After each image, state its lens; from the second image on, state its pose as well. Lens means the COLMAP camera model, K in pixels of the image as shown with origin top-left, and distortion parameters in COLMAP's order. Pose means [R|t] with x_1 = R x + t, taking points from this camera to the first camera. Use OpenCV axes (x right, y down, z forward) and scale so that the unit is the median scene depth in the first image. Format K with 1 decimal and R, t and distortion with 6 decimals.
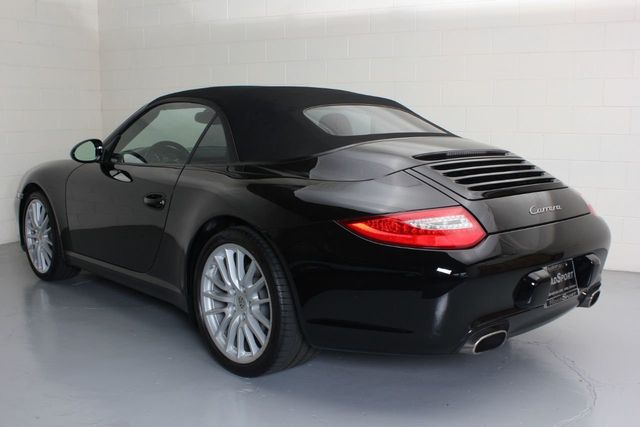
lens RADIAL K [[675.9, 0, 320.0], [0, 675.9, 213.5], [0, 0, 1]] dist [-0.137732, -0.011821]
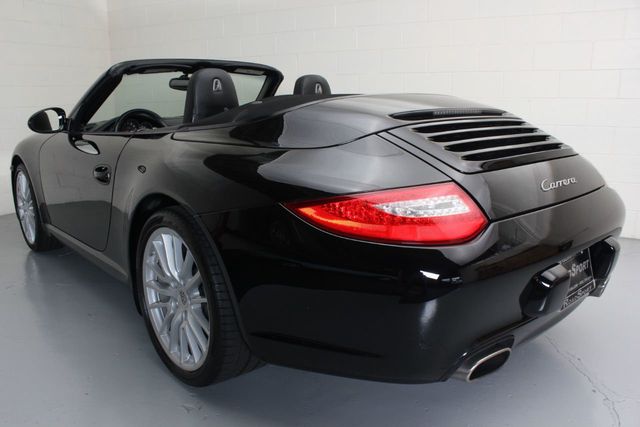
lens RADIAL K [[559.8, 0, 320.0], [0, 559.8, 213.5], [0, 0, 1]] dist [-0.247661, 0.259404]
pose [[0.999854, -0.009449, -0.014210, 0.065264], [0.010435, 0.997422, 0.070993, -0.018299], [0.013502, -0.071131, 0.997376, 0.351440]]
